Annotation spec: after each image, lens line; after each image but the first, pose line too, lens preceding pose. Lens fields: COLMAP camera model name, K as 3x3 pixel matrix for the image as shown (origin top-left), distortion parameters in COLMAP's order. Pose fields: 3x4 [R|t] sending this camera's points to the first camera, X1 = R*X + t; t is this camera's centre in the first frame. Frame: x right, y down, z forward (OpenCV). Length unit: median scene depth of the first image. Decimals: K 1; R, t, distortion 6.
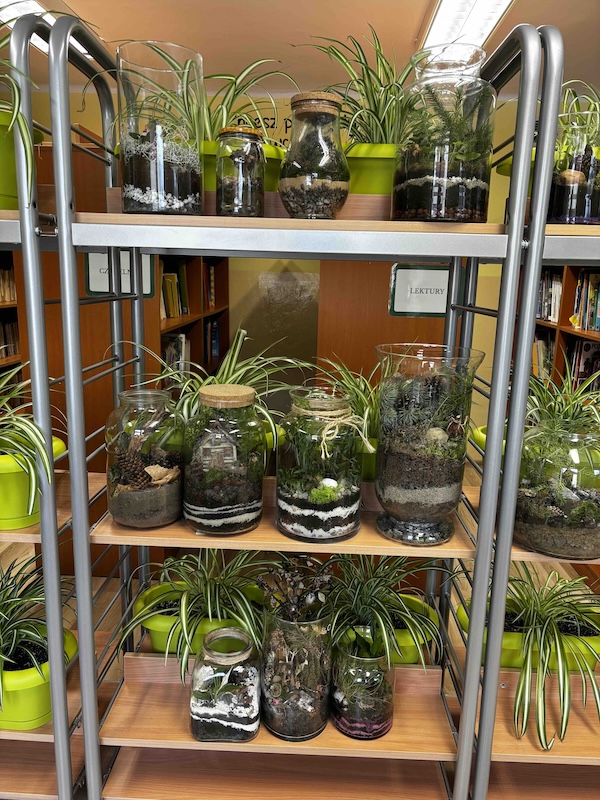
lens RADIAL K [[609.8, 0, 303.2], [0, 609.8, 402.0], [0, 0, 1]] dist [0.033426, -0.040636]
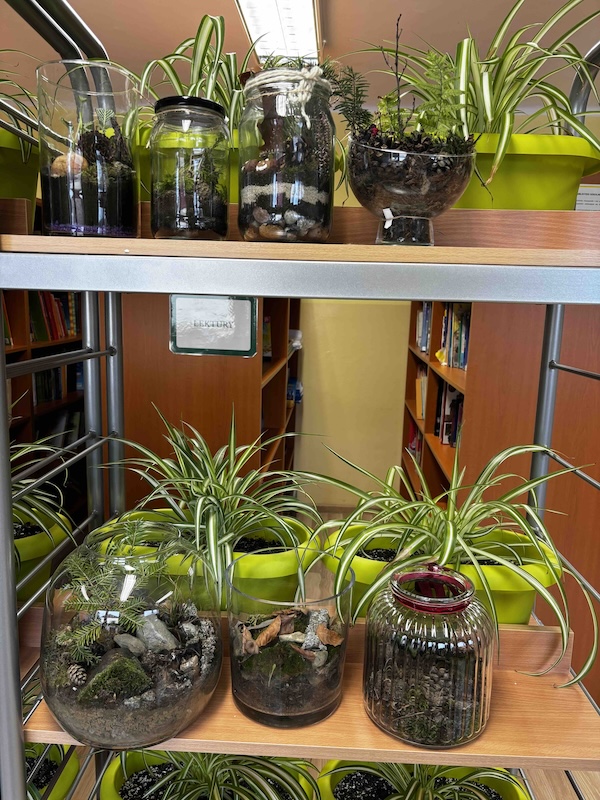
lens RADIAL K [[609.8, 0, 302.6], [0, 609.8, 404.7], [0, 0, 1]] dist [0.033426, -0.040636]
pose [[0.999988, 0.004684, -0.001632, 0.578987], [-0.004736, 0.999430, -0.033435, -0.078012], [0.001475, 0.033442, 0.999440, 0.305904]]
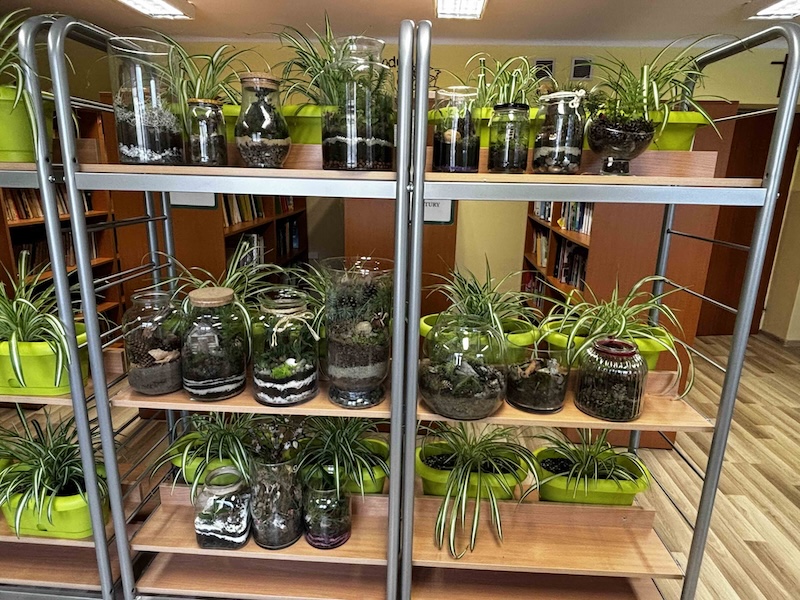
lens RADIAL K [[482.9, 0, 400.1], [0, 482.9, 292.0], [0, 0, 1]] dist [0.014643, -0.024559]
pose [[0.999859, 0.000531, -0.016775, 0.290206], [0.000055, 0.999391, 0.034906, -0.055567], [0.016783, -0.034902, 0.999250, -0.046187]]
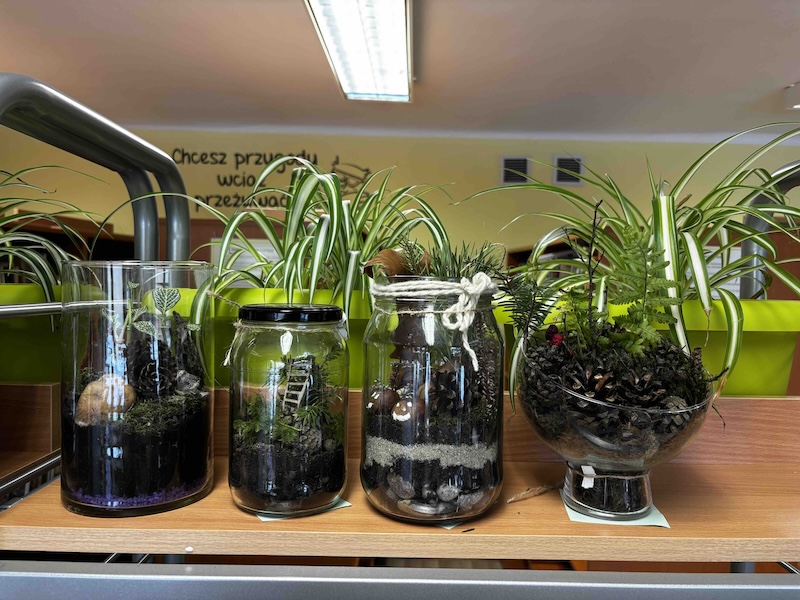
lens RADIAL K [[609.8, 0, 414.1], [0, 609.8, 301.5], [0, 0, 1]] dist [0.033426, -0.040636]
pose [[0.998667, -0.007490, 0.051073, 0.532842], [0.016126, 0.985167, -0.170839, -0.299900], [-0.049036, 0.171435, 0.983974, 0.470018]]
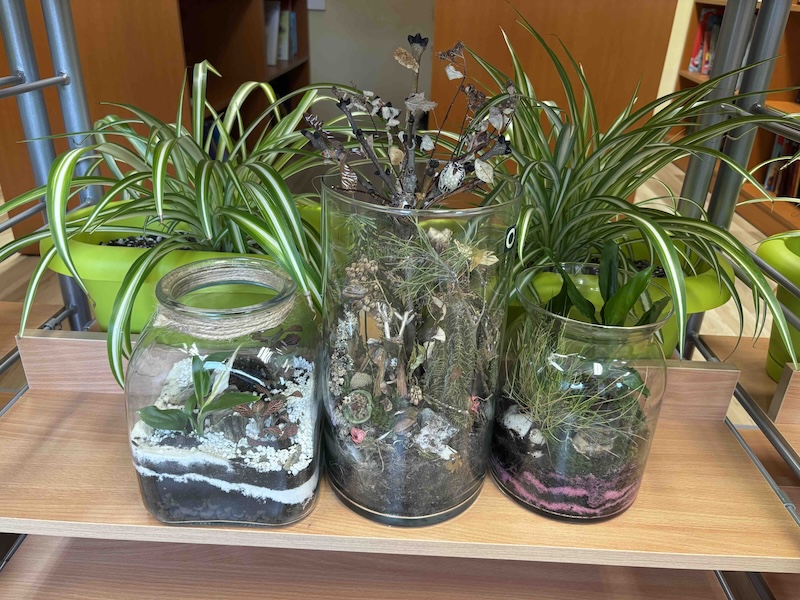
lens RADIAL K [[609.8, 0, 403.6], [0, 609.8, 305.2], [0, 0, 1]] dist [0.033426, -0.040636]
pose [[0.999955, 0.008889, 0.003422, -0.018309], [-0.009469, 0.966488, 0.256539, 0.316817], [-0.001027, -0.256560, 0.966528, 0.661321]]
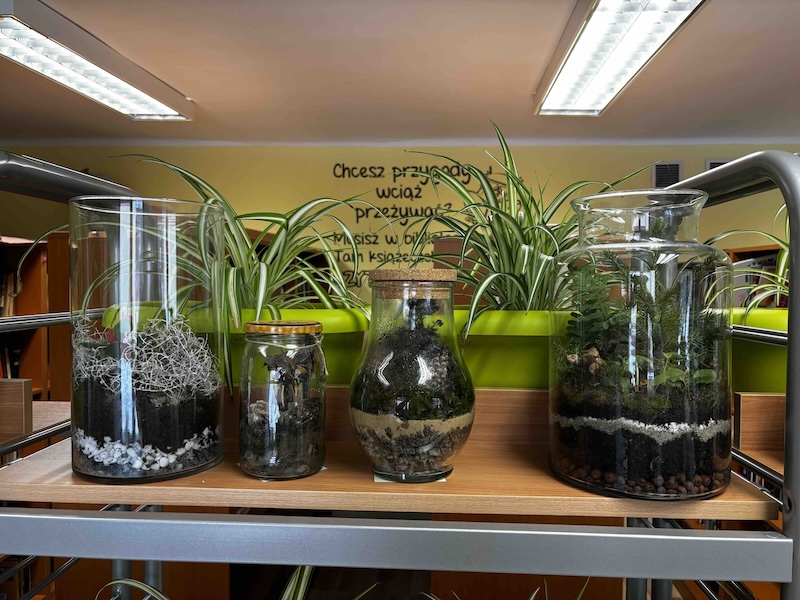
lens RADIAL K [[609.8, 0, 406.8], [0, 609.8, 305.2], [0, 0, 1]] dist [0.033426, -0.040636]
pose [[0.999681, -0.014309, -0.020801, 0.022624], [0.010635, 0.985887, -0.167076, -0.309377], [0.022898, 0.166802, 0.985725, 0.370531]]
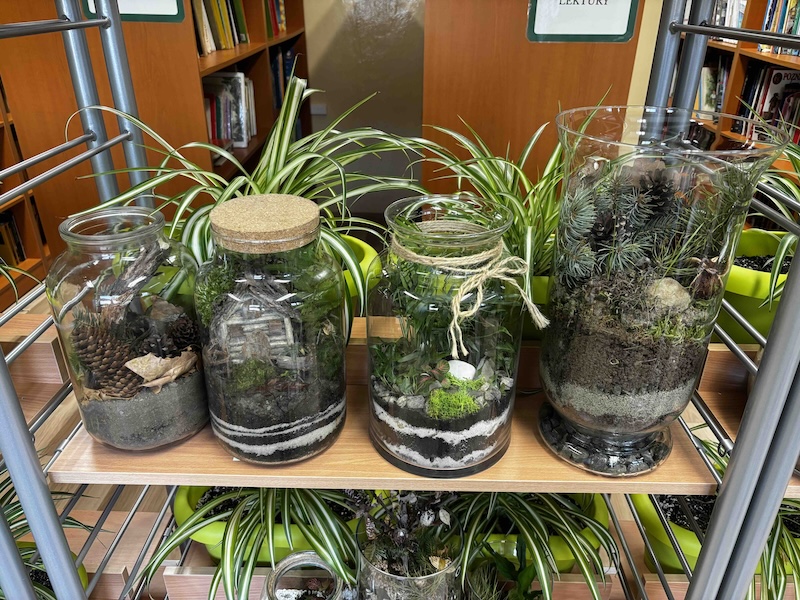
lens RADIAL K [[609.8, 0, 400.0], [0, 609.8, 303.8], [0, 0, 1]] dist [0.033426, -0.040636]
pose [[0.999740, -0.022219, -0.005191, -0.009077], [0.022799, 0.963382, 0.267161, -0.077683], [-0.000935, -0.267210, 0.963638, 0.453228]]
